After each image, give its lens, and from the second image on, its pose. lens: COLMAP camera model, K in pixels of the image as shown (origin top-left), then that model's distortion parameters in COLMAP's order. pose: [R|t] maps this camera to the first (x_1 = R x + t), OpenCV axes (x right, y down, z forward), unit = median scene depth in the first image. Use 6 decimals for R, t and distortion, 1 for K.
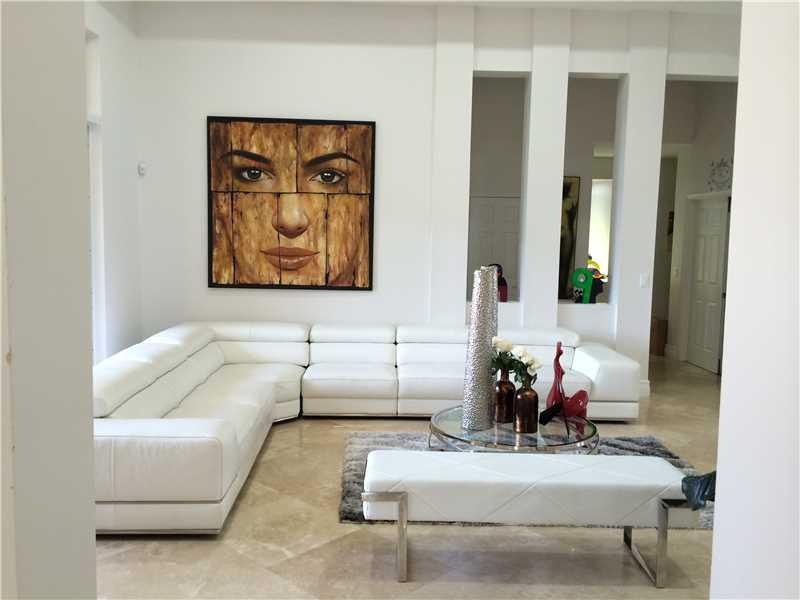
lens RADIAL K [[687.9, 0, 389.2], [0, 687.9, 297.7], [0, 0, 1]] dist [0.086481, -0.108335]
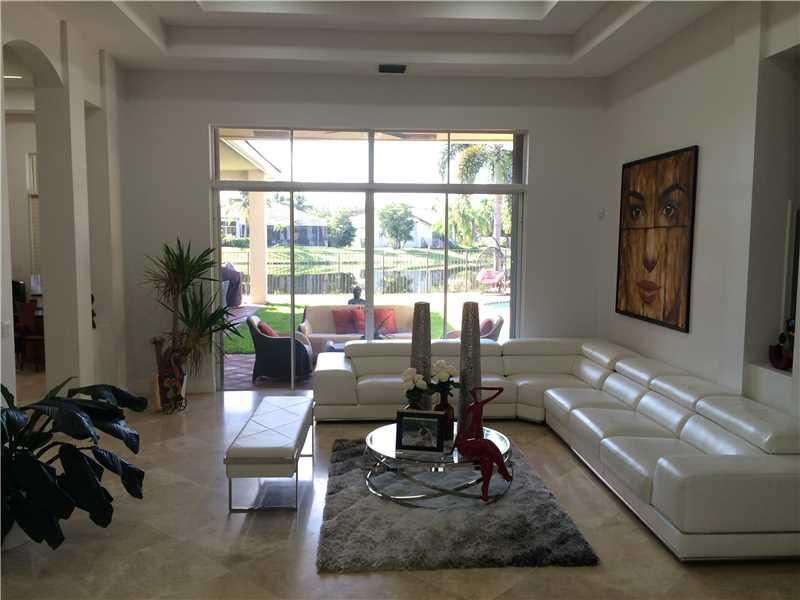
lens RADIAL K [[687.9, 0, 399.8], [0, 687.9, 294.2], [0, 0, 1]] dist [0.086481, -0.108335]
pose [[0.036939, 0.064139, -0.997257, 0.875692], [-0.102294, 0.992939, 0.060073, -0.077700], [0.994068, 0.099795, 0.043239, 0.595882]]
